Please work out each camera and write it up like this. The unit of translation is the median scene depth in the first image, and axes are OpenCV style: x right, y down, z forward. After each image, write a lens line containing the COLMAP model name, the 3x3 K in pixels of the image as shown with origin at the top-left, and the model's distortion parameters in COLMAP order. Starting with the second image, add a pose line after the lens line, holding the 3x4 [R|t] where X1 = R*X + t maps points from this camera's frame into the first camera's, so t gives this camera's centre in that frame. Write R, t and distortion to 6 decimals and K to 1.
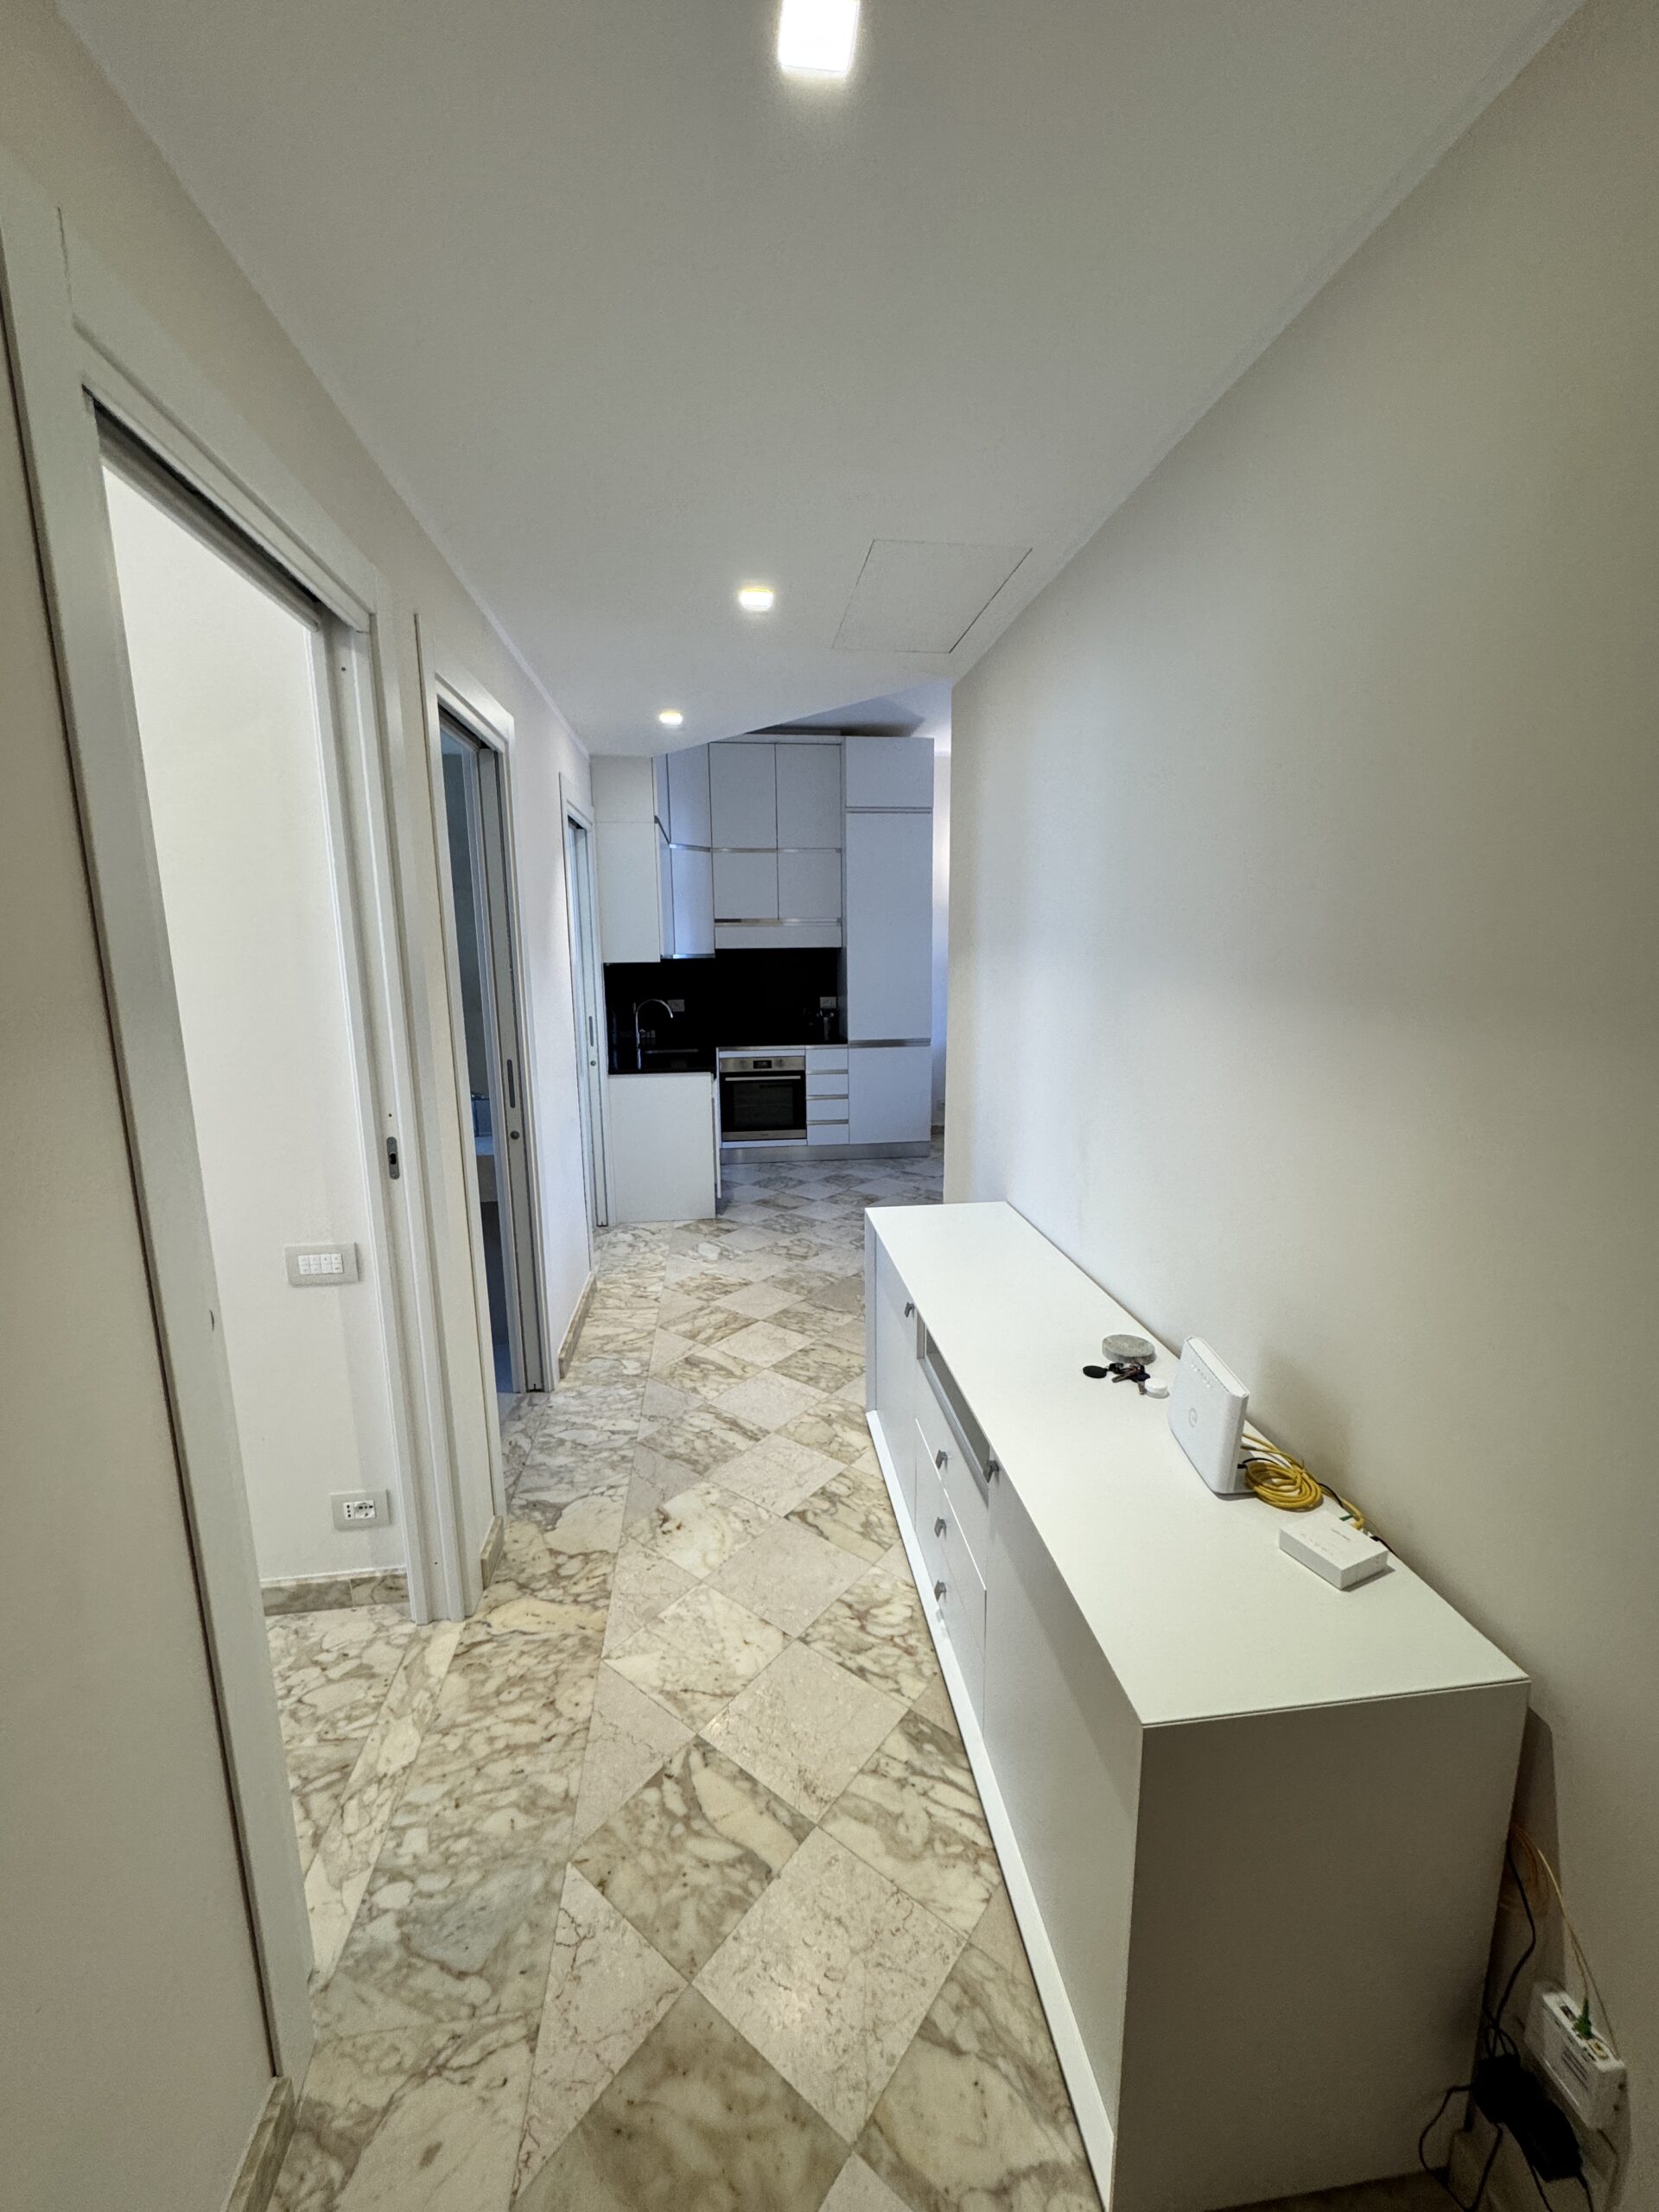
lens RADIAL K [[880.5, 0, 826.2], [0, 880.5, 1109.4], [0, 0, 1]] dist [-0.003356, 0.000970]
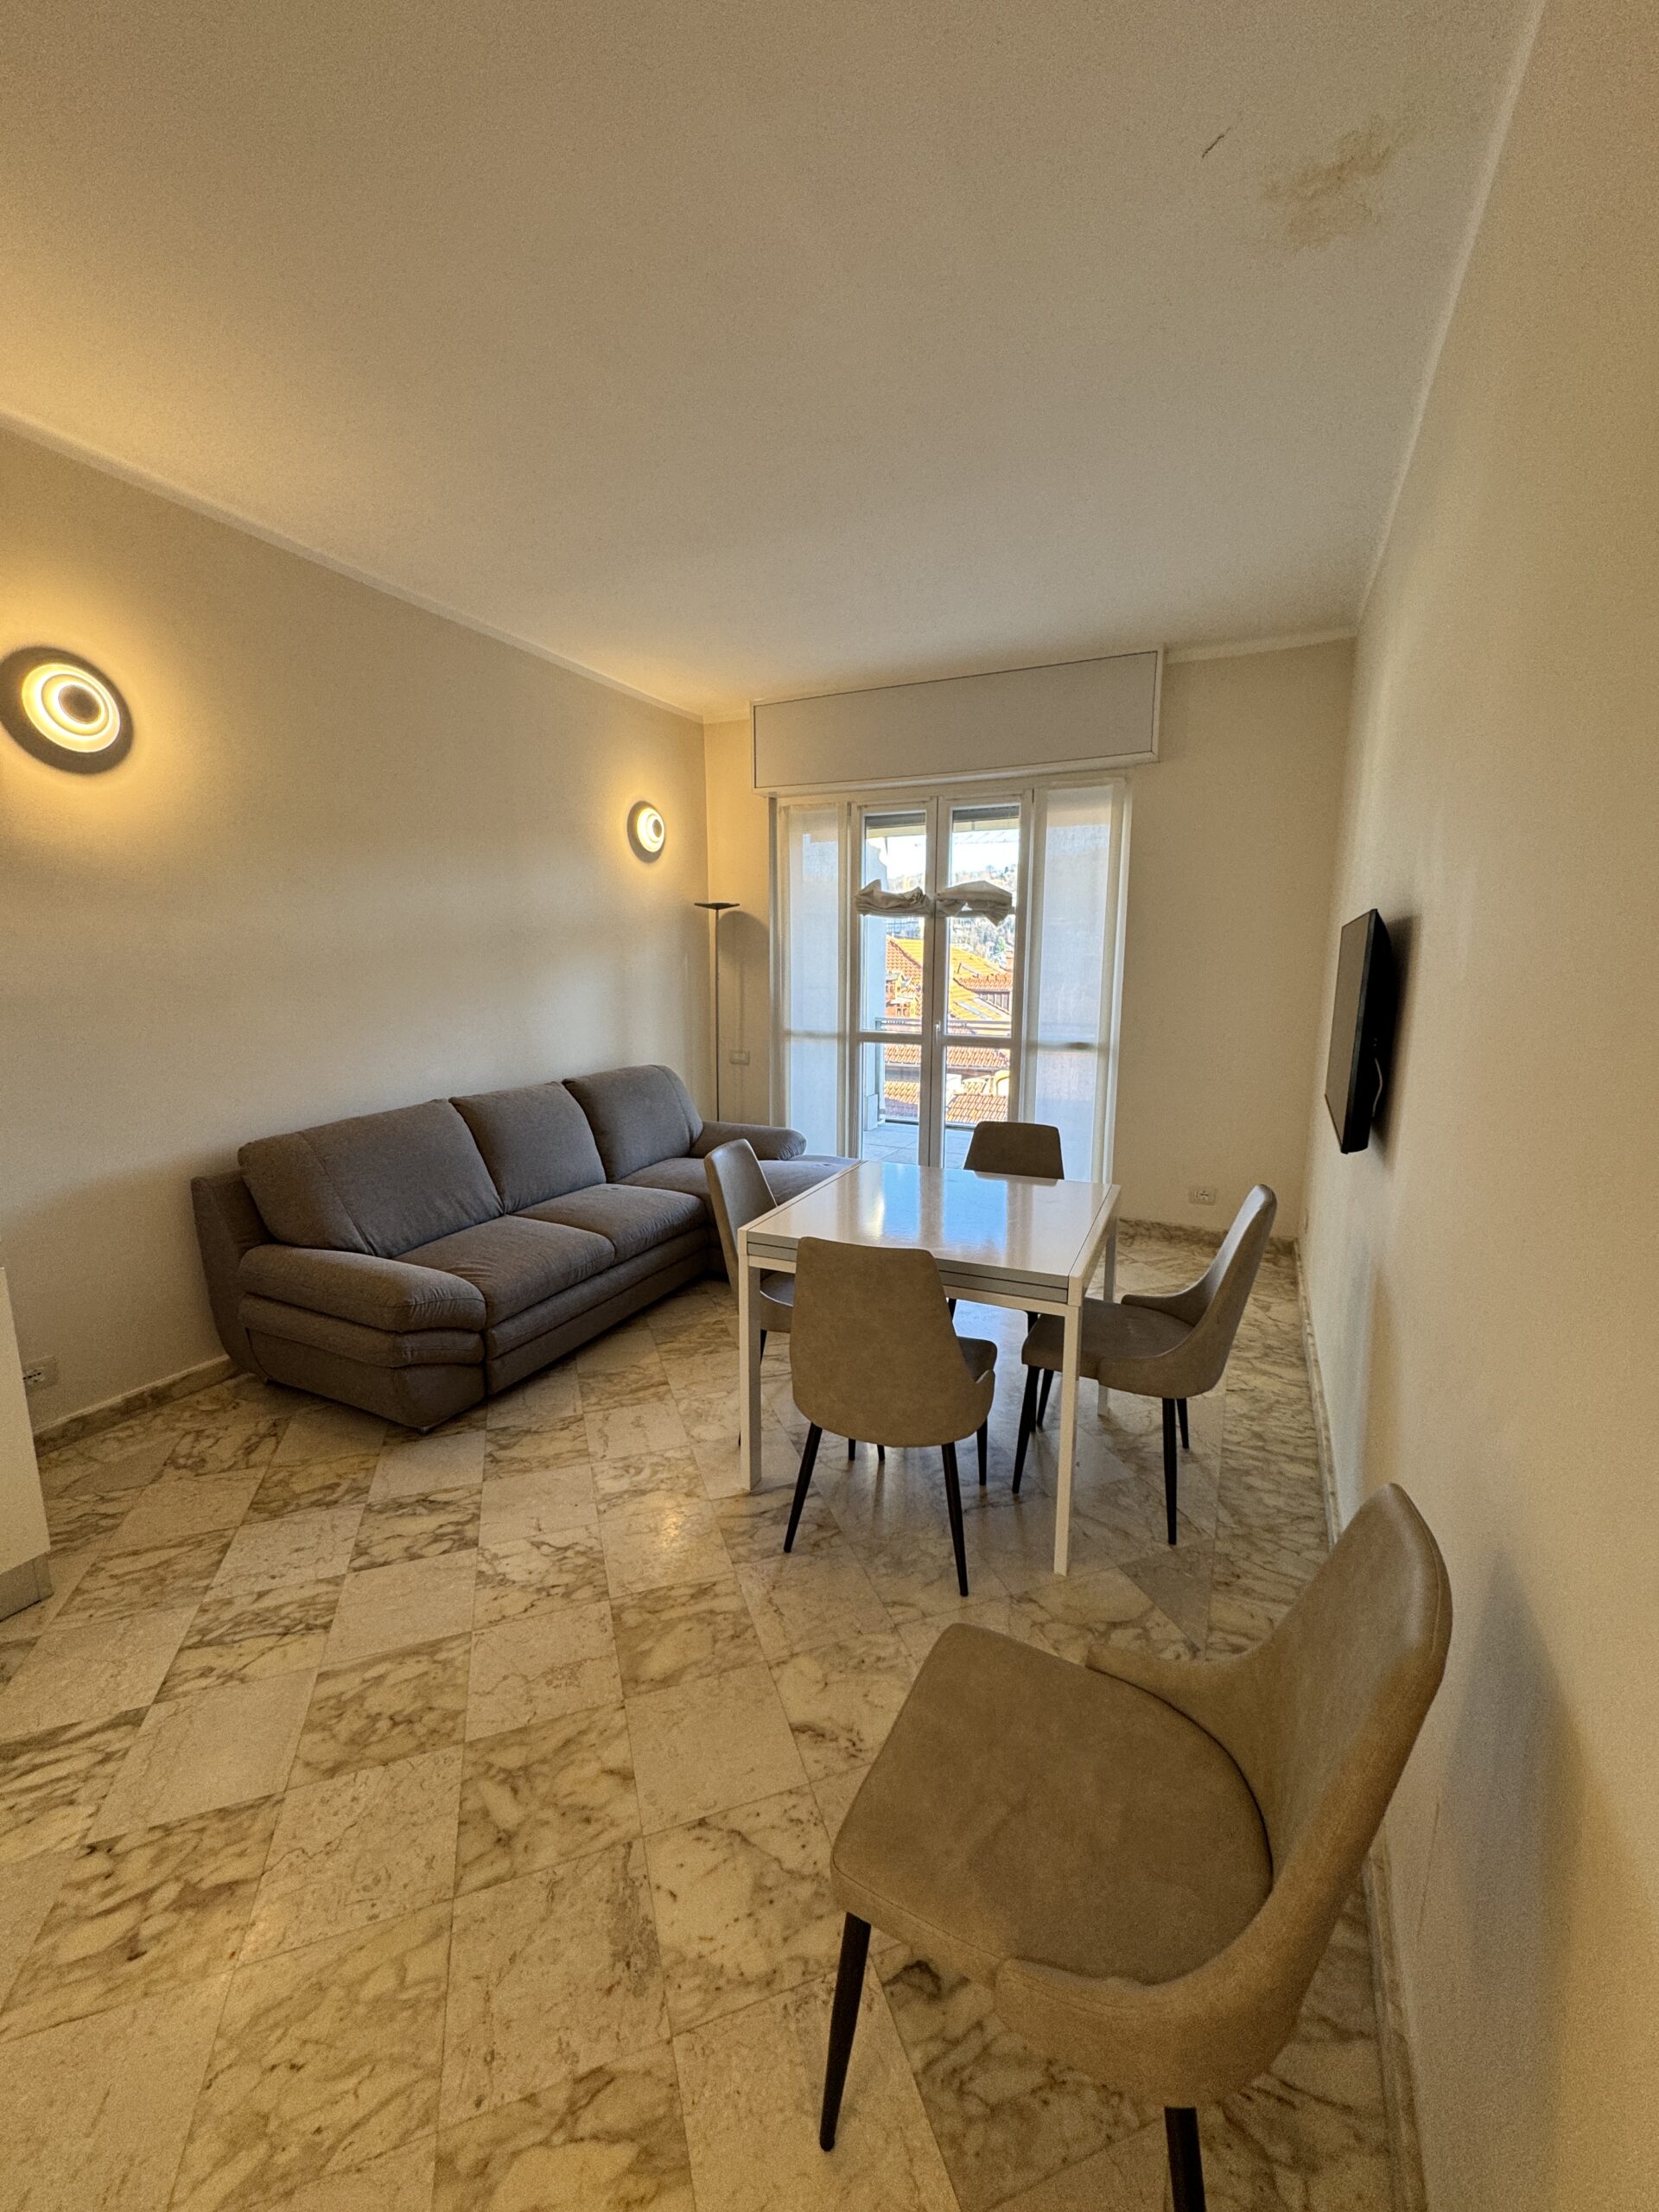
lens RADIAL K [[880.5, 0, 832.0], [0, 880.5, 1101.5], [0, 0, 1]] dist [-0.003356, 0.000970]
pose [[0.536403, -0.124547, 0.834721, 0.025447], [0.148066, 0.987598, 0.052208, -0.105003], [-0.830872, 0.095589, 0.548192, 0.590717]]
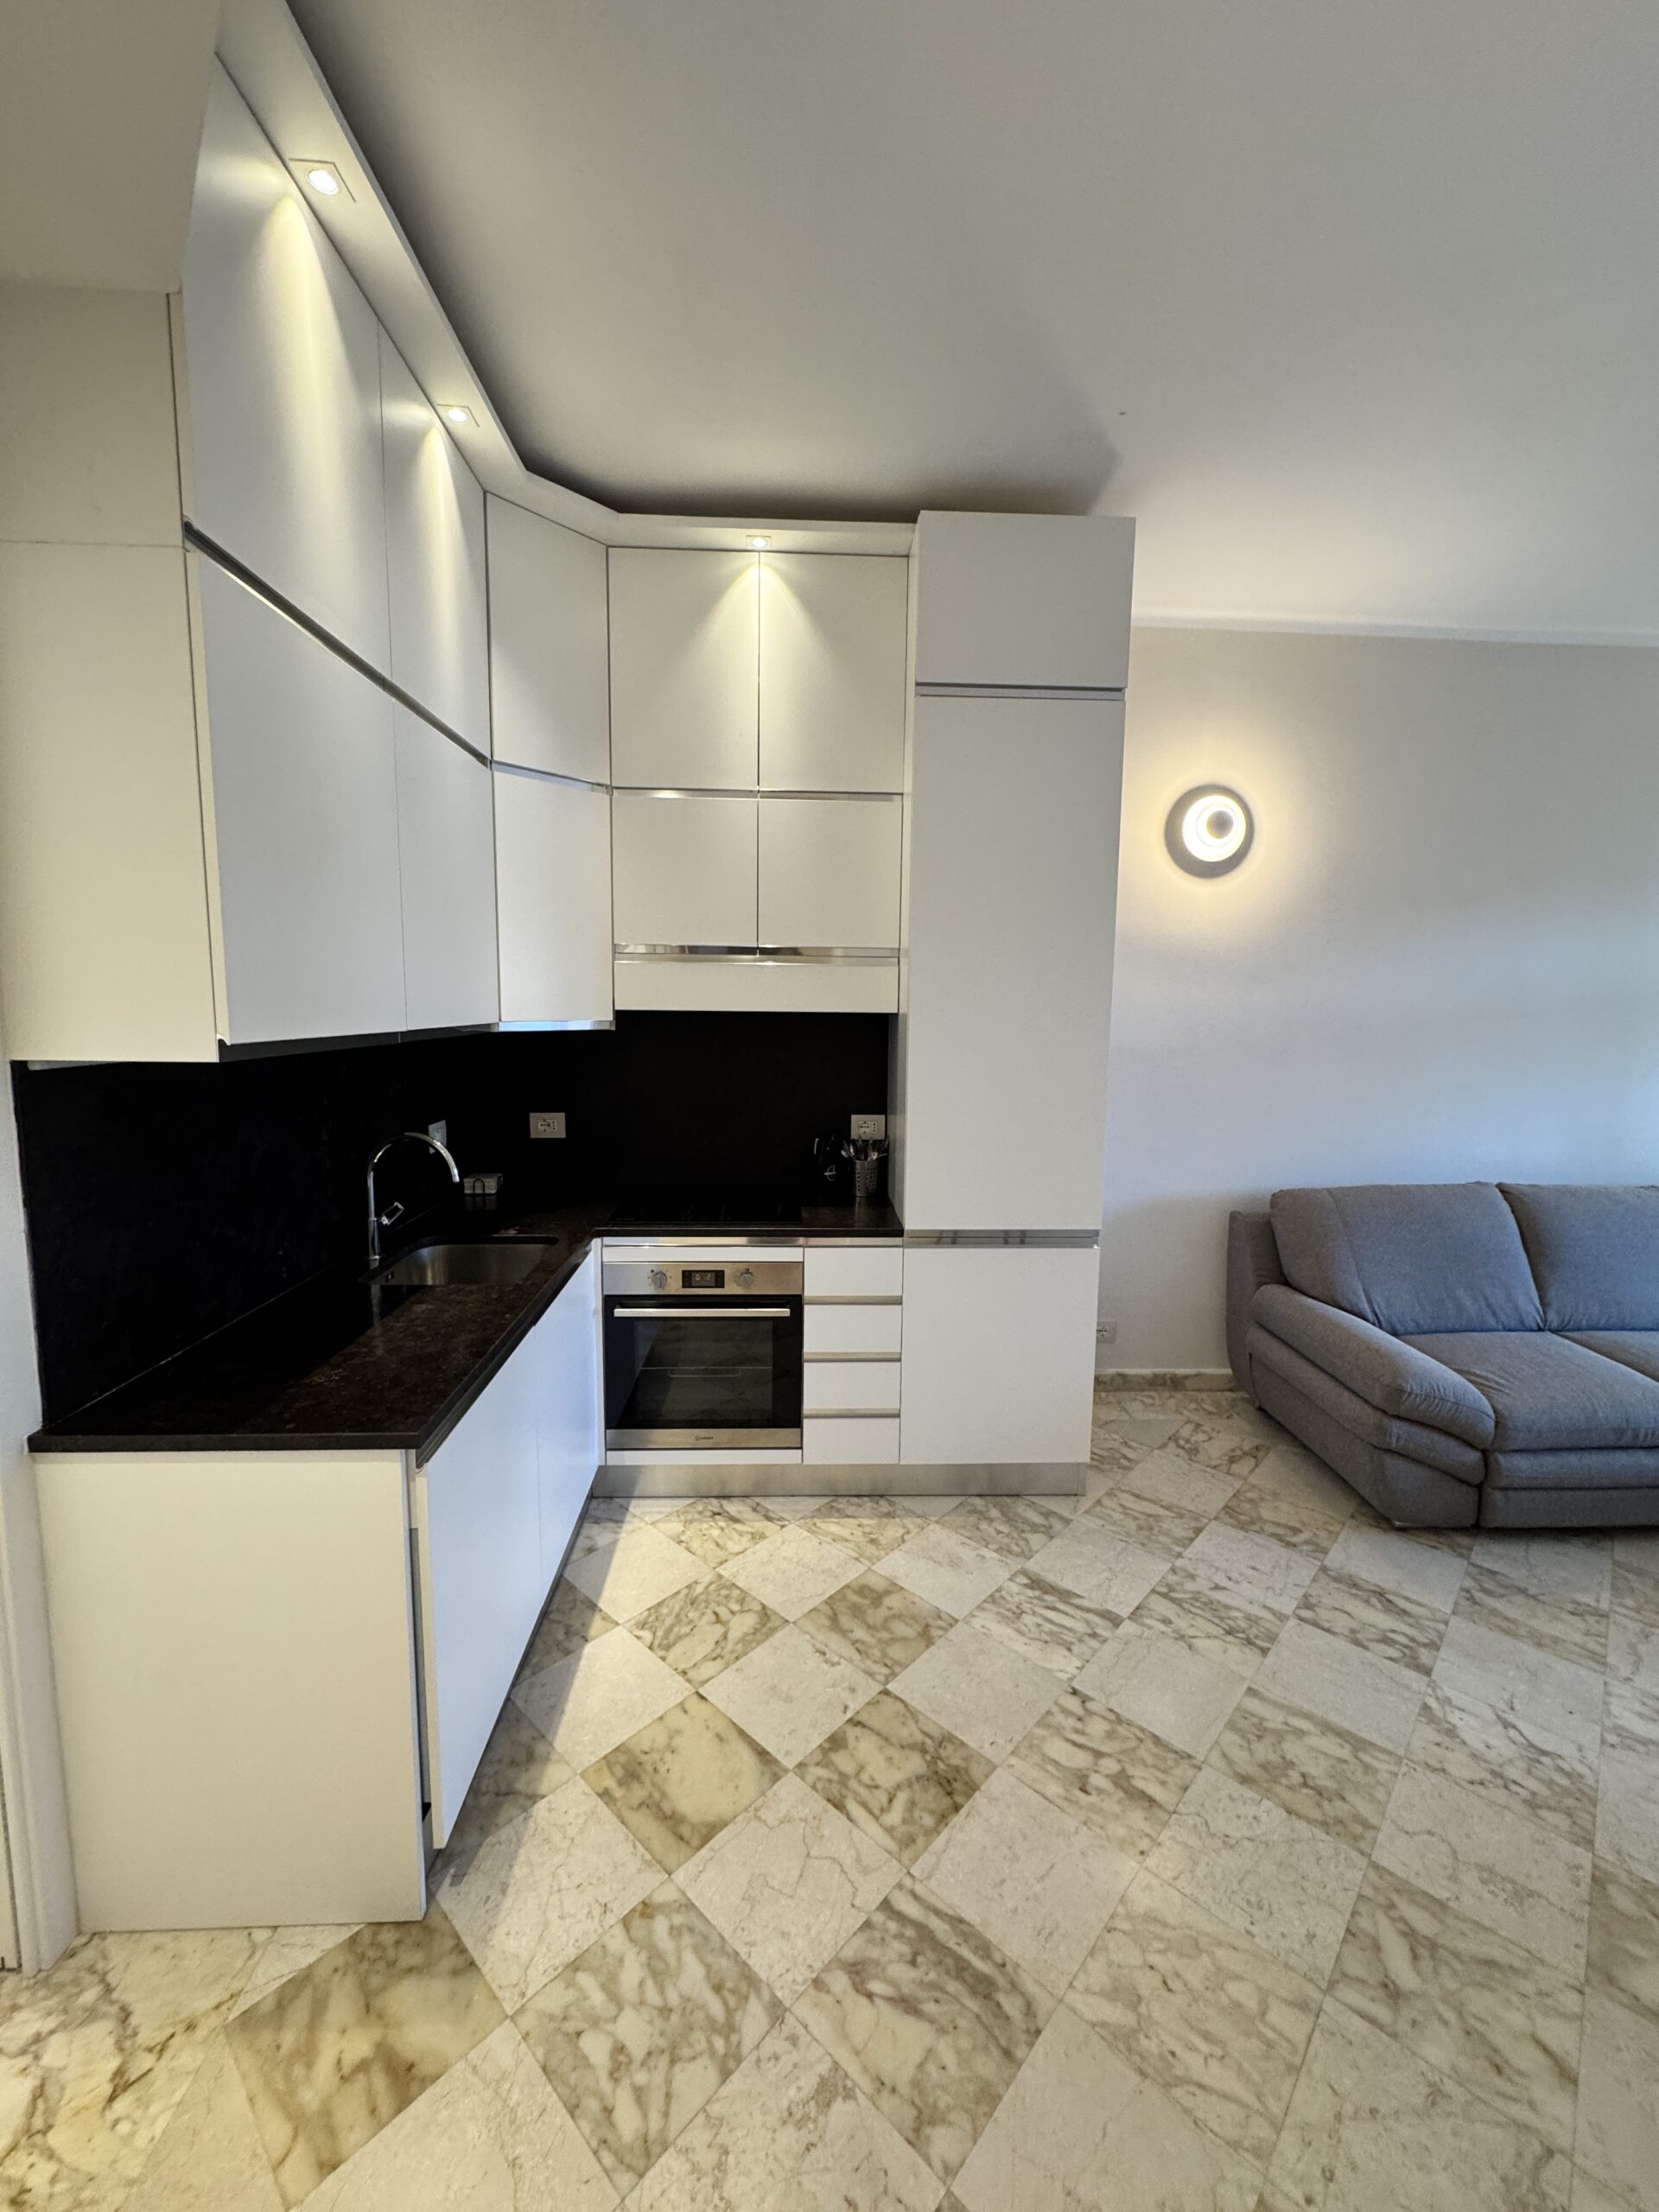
lens RADIAL K [[880.5, 0, 831.2], [0, 880.5, 1102.4], [0, 0, 1]] dist [-0.003356, 0.000970]
pose [[0.996416, 0.036097, -0.076503, 0.019843], [-0.041330, 0.996832, -0.067958, -0.110412], [0.073808, 0.070876, 0.994751, 0.567229]]
